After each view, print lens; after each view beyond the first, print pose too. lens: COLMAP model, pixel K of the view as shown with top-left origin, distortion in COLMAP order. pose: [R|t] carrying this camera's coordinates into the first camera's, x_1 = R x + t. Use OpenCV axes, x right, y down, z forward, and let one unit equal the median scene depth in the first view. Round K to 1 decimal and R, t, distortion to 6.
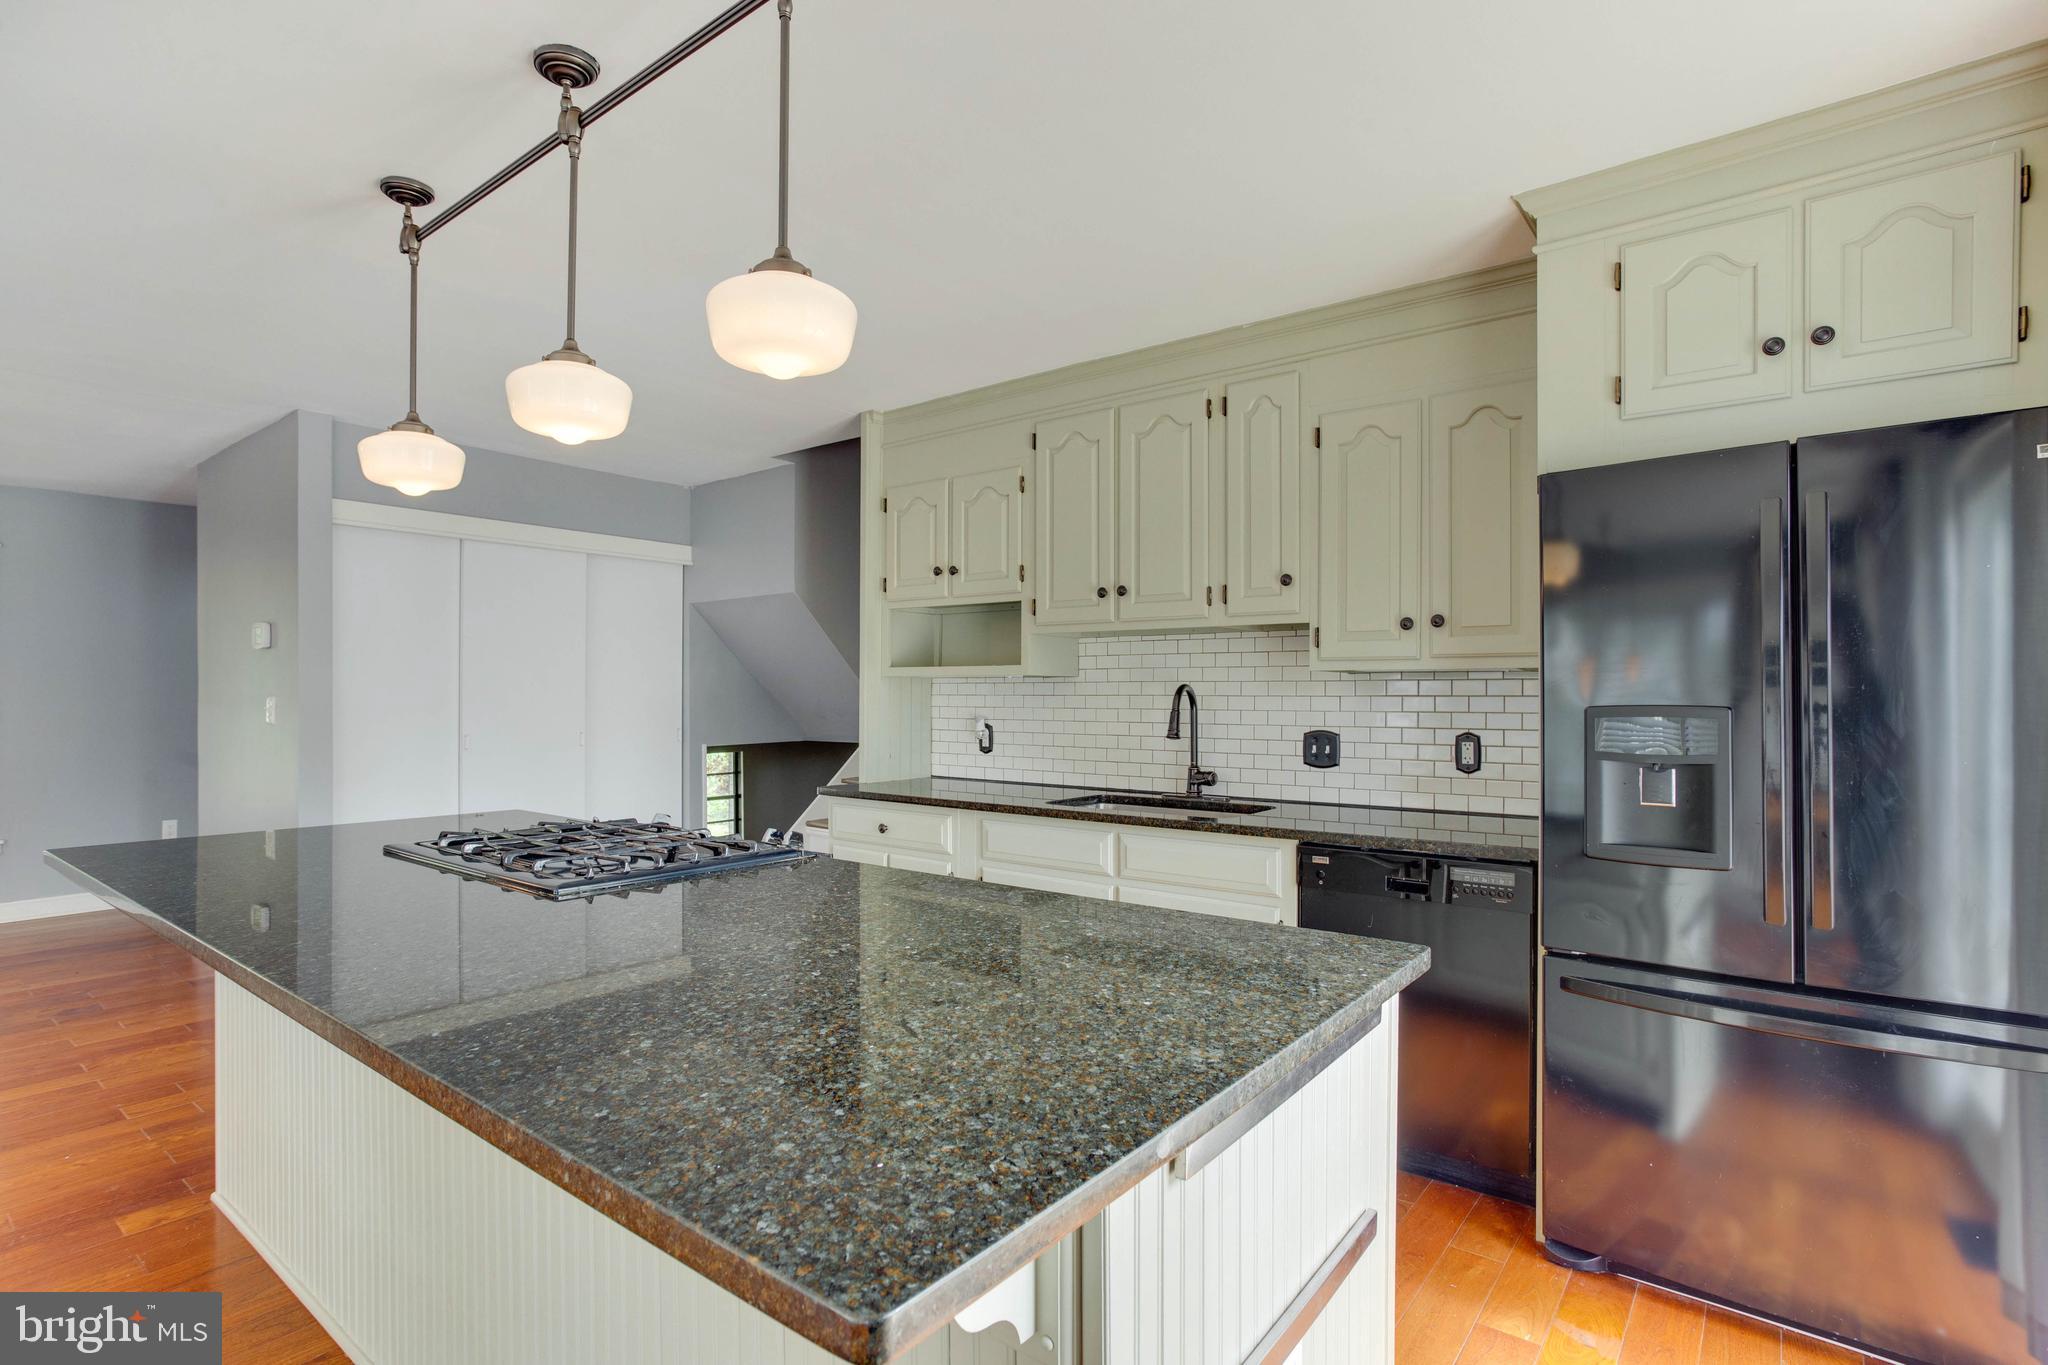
lens RADIAL K [[996.4, 0, 1024.0], [0, 996.4, 682.5], [0, 0, 1]] dist [-0.033164, 0.000669]
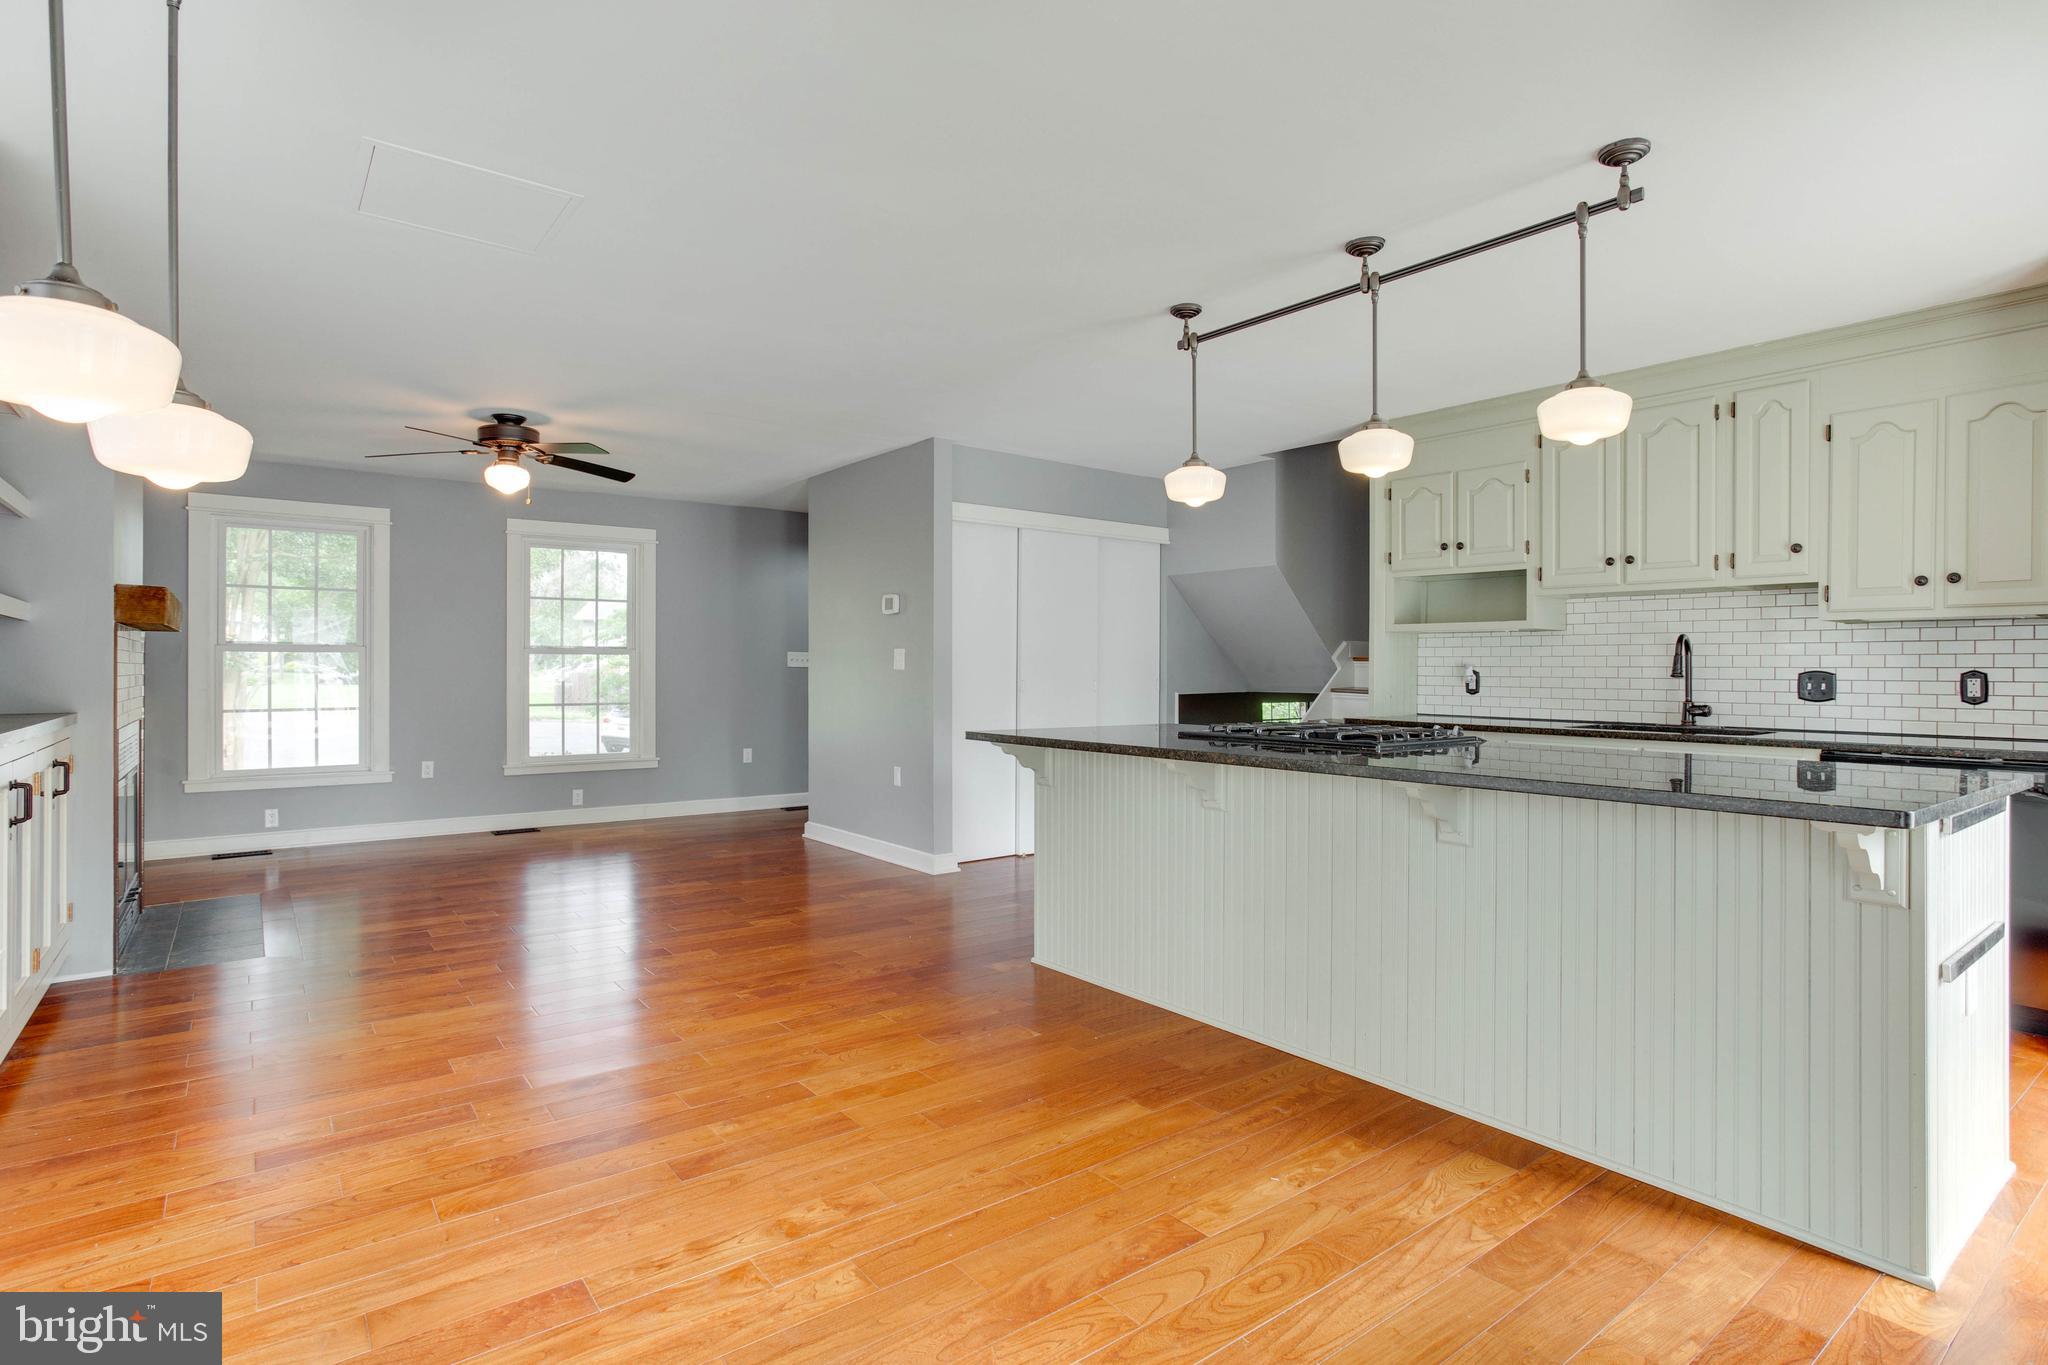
lens RADIAL K [[1023.1, 0, 1017.7], [0, 1023.1, 663.4], [0, 0, 1]] dist [-0.039824, 0.031165]
pose [[0.967292, 0.002990, -0.253646, -0.319928], [-0.001341, 0.999977, 0.006675, 0.030915], [0.253660, -0.006116, 0.967274, -0.425926]]
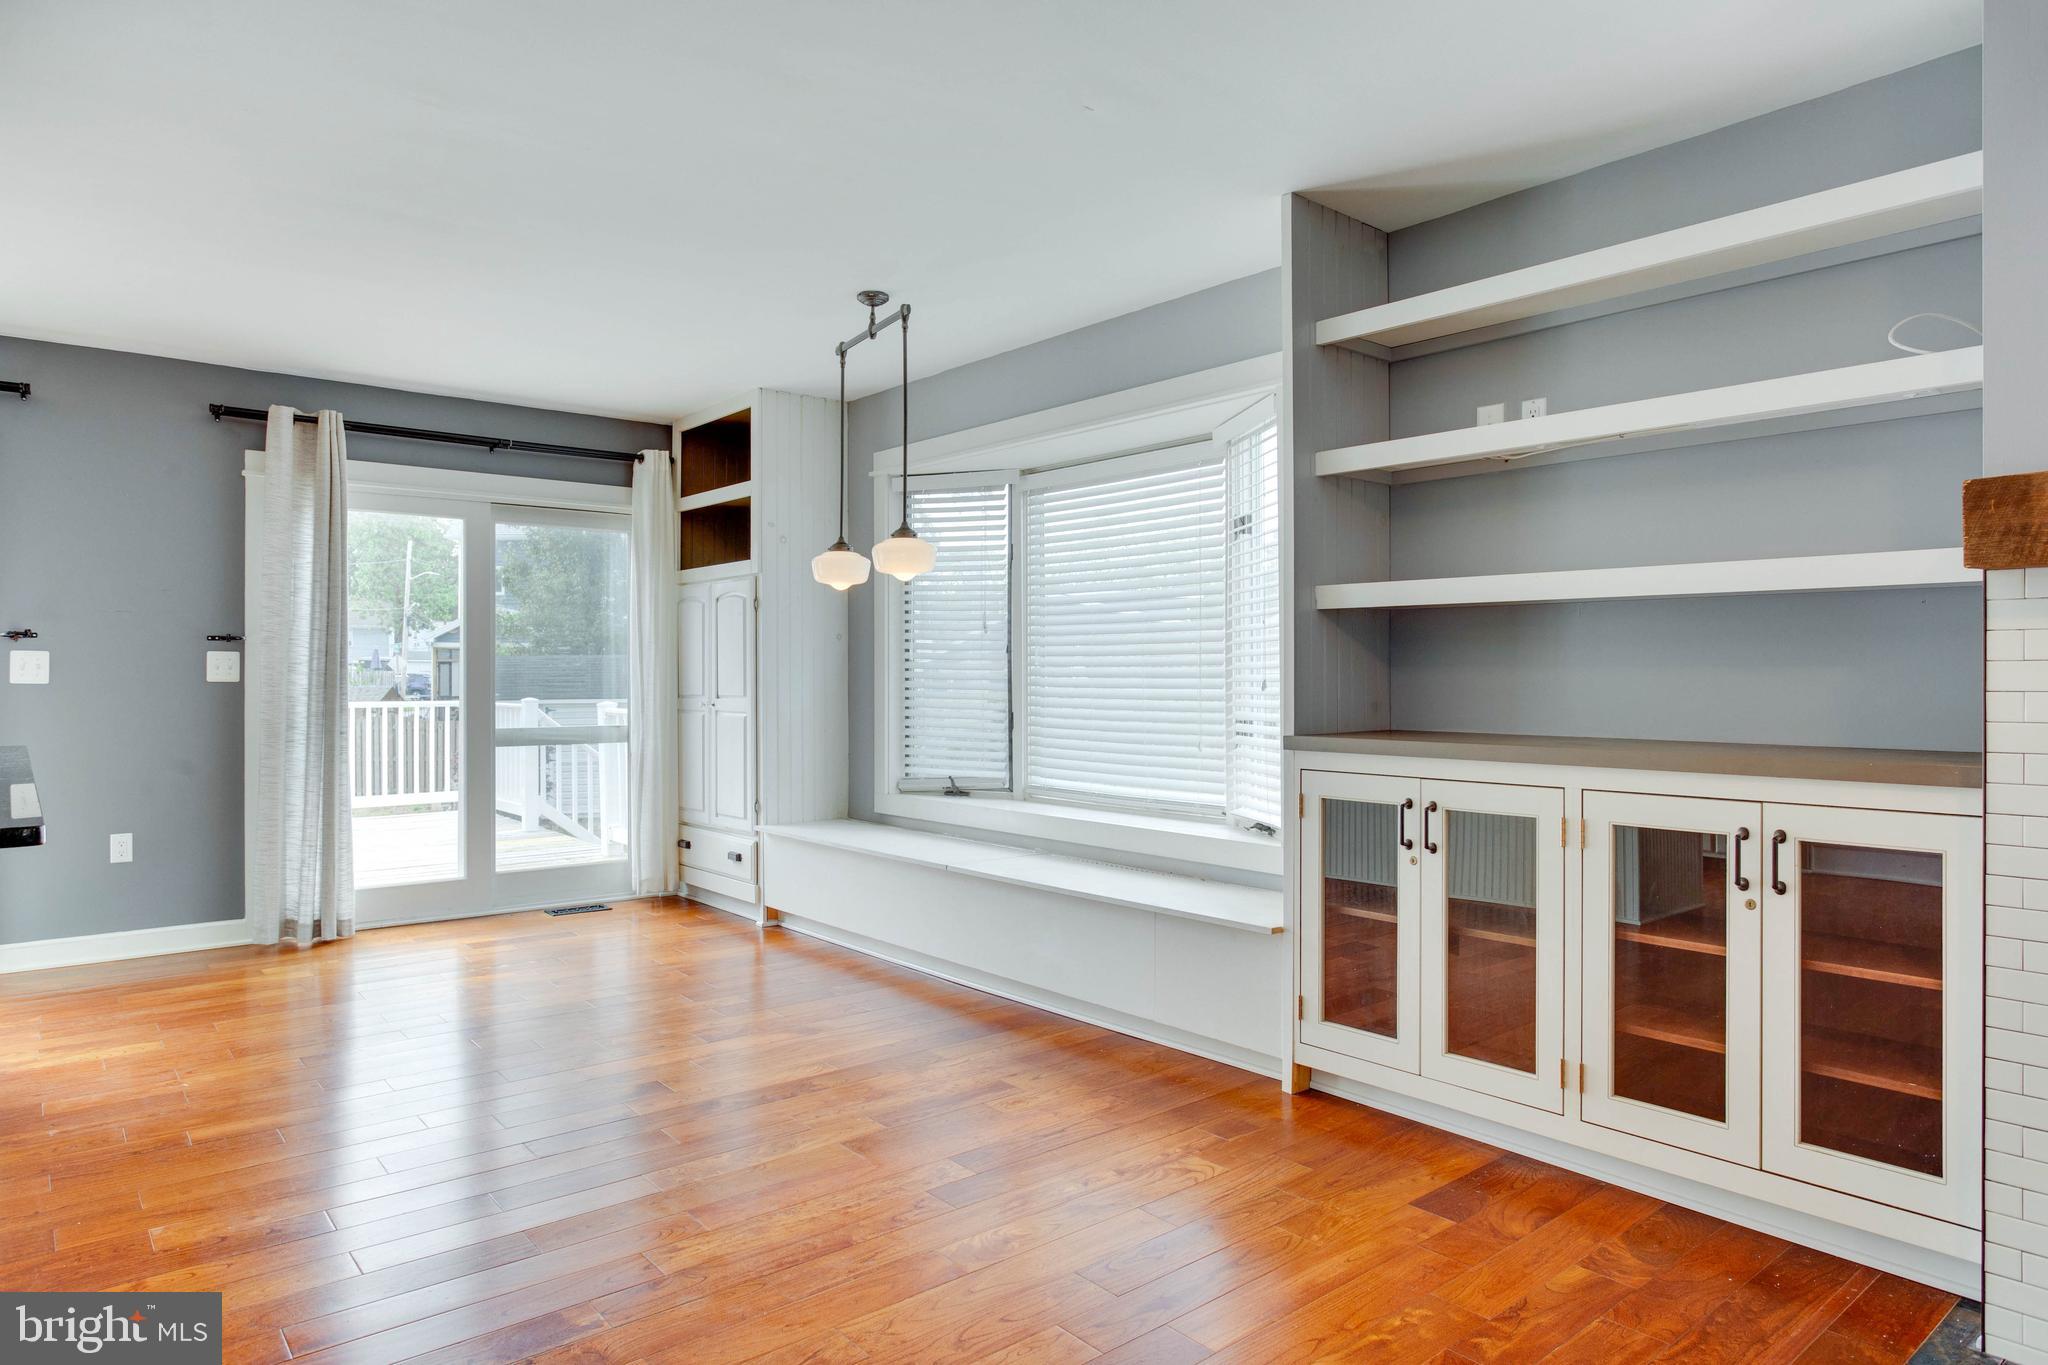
lens RADIAL K [[1233.7, 0, 1020.0], [0, 1233.7, 675.5], [0, 0, 1]] dist [-0.019123, 0.002454]
pose [[-0.973829, 0.000089, 0.227282, -1.195339], [-0.002590, 0.999931, -0.011489, 0.051639], [-0.227267, -0.011777, -0.973761, 1.052954]]
